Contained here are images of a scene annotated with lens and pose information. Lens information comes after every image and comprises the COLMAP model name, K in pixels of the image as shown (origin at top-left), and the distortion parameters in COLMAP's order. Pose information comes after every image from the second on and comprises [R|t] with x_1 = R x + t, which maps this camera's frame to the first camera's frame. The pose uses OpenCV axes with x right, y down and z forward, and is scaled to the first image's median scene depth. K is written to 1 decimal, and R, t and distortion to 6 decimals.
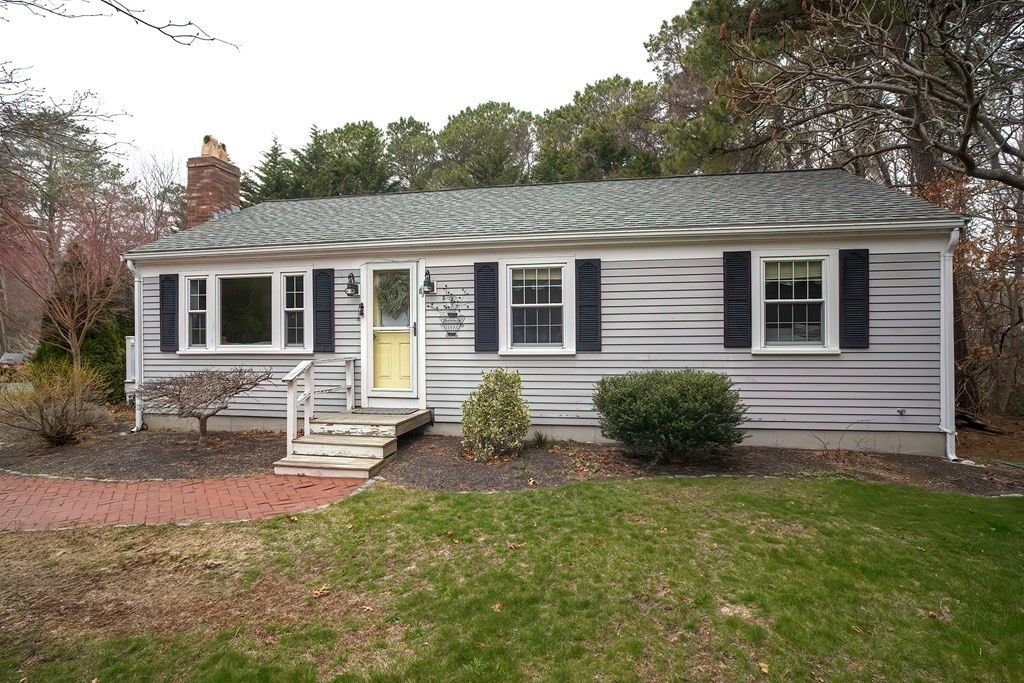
lens RADIAL K [[535.8, 0, 512.0], [0, 535.8, 341.3], [0, 0, 1]] dist [-0.015627, 0.009906]
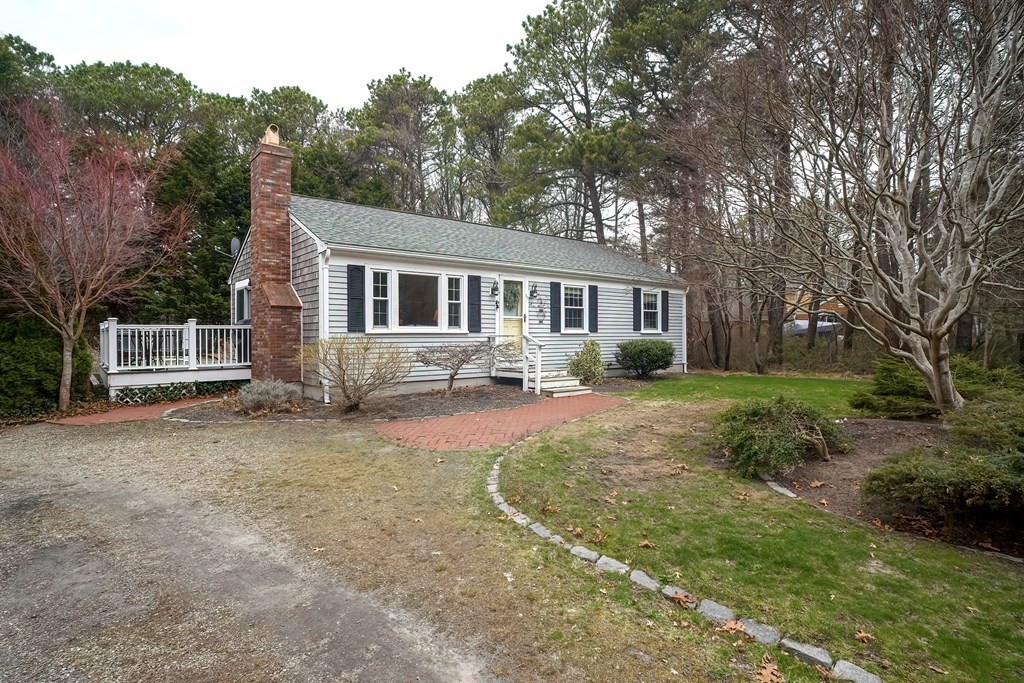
lens RADIAL K [[535.8, 0, 508.2], [0, 535.8, 335.4], [0, 0, 1]] dist [-0.015627, 0.009906]
pose [[0.630719, 0.004968, 0.775996, -1.412054], [0.005829, 0.999921, -0.011139, 0.045622], [-0.775990, 0.011549, 0.630640, 0.002532]]
